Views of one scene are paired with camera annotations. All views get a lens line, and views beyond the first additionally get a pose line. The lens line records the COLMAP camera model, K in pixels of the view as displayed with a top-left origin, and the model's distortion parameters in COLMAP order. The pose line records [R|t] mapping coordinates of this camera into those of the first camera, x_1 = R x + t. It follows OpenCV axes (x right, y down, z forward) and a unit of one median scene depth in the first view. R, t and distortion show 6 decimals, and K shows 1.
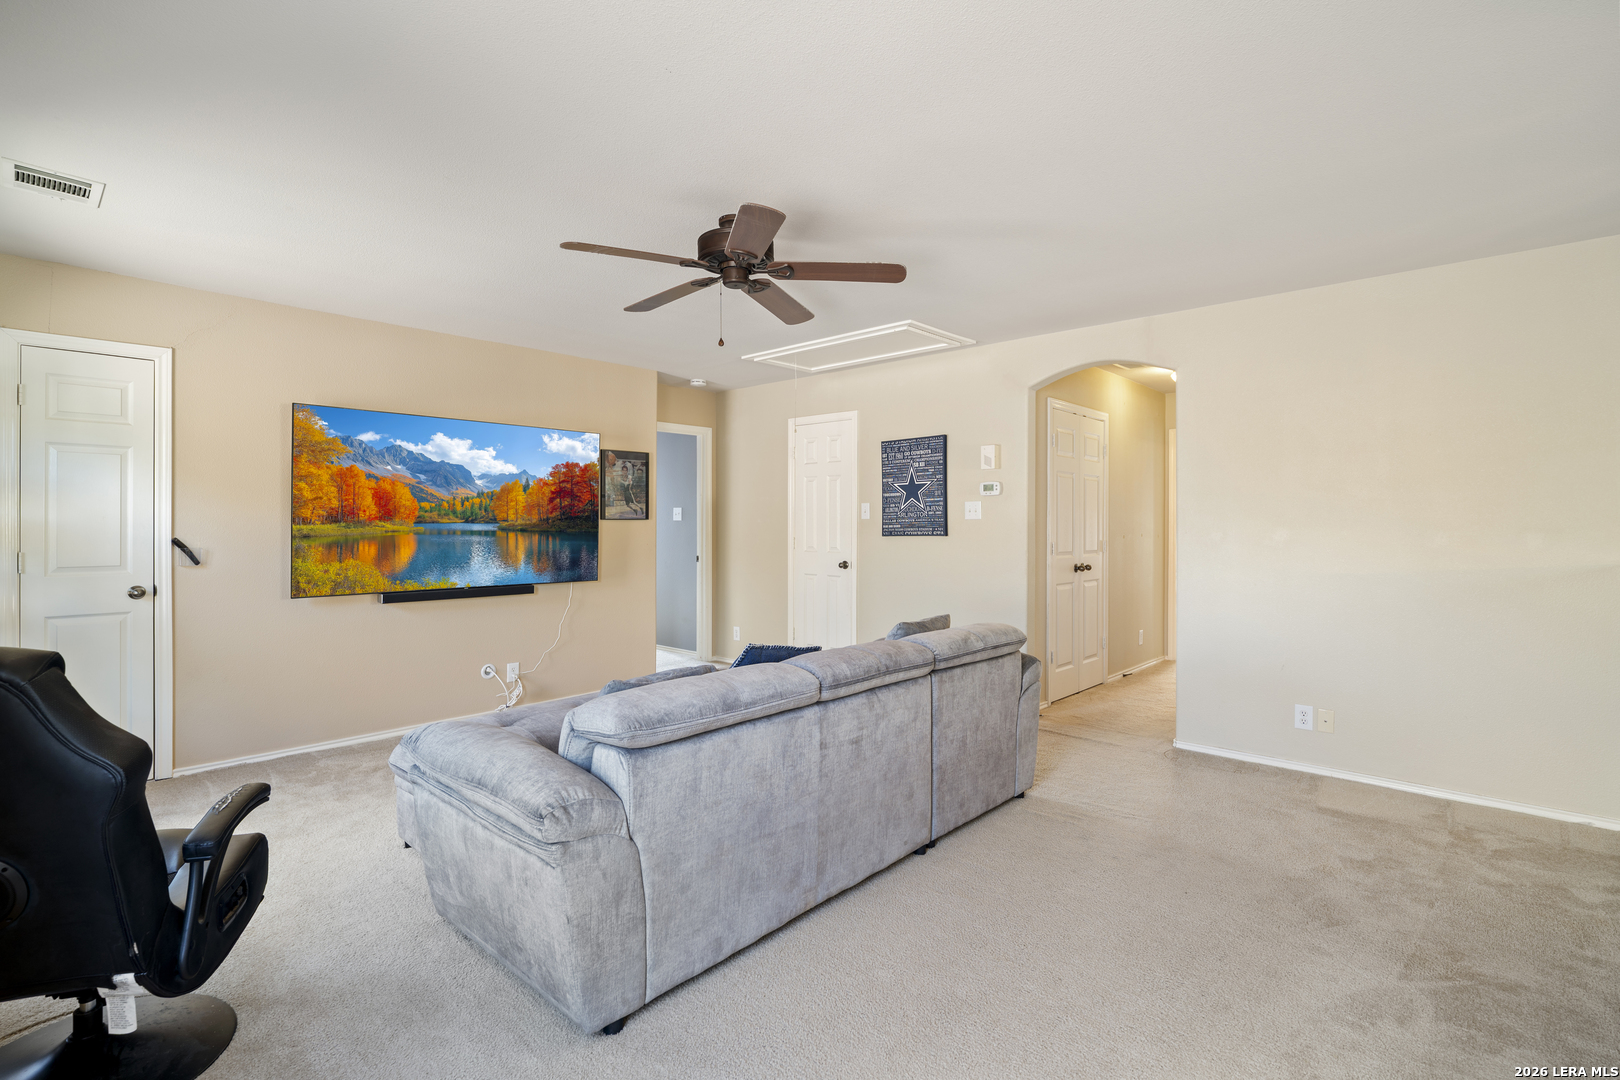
lens RADIAL K [[745.5, 0, 823.0], [0, 745.5, 544.8], [0, 0, 1]] dist [-0.003789, -0.000733]
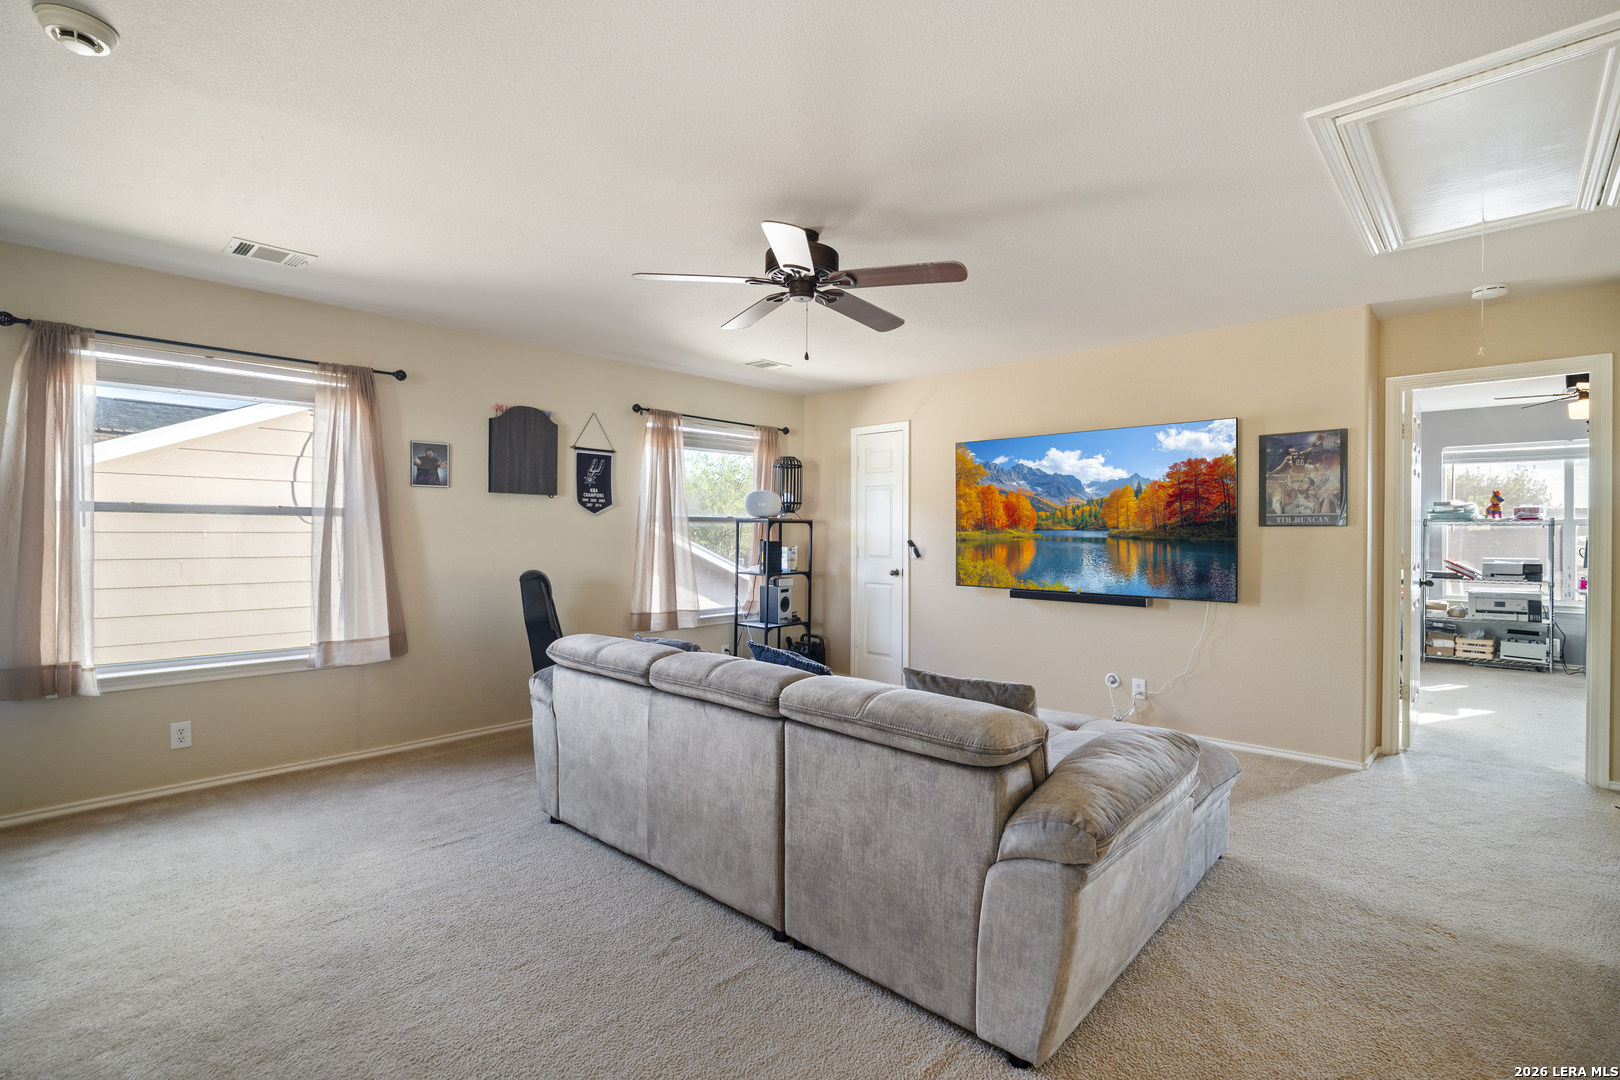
lens RADIAL K [[745.5, 0, 786.2], [0, 745.5, 532.1], [0, 0, 1]] dist [-0.003789, -0.000733]
pose [[-0.024113, 0.003221, -0.999704, 0.628037], [-0.028903, 0.999575, 0.003918, -0.020775], [0.999291, 0.028989, -0.024010, 0.678295]]
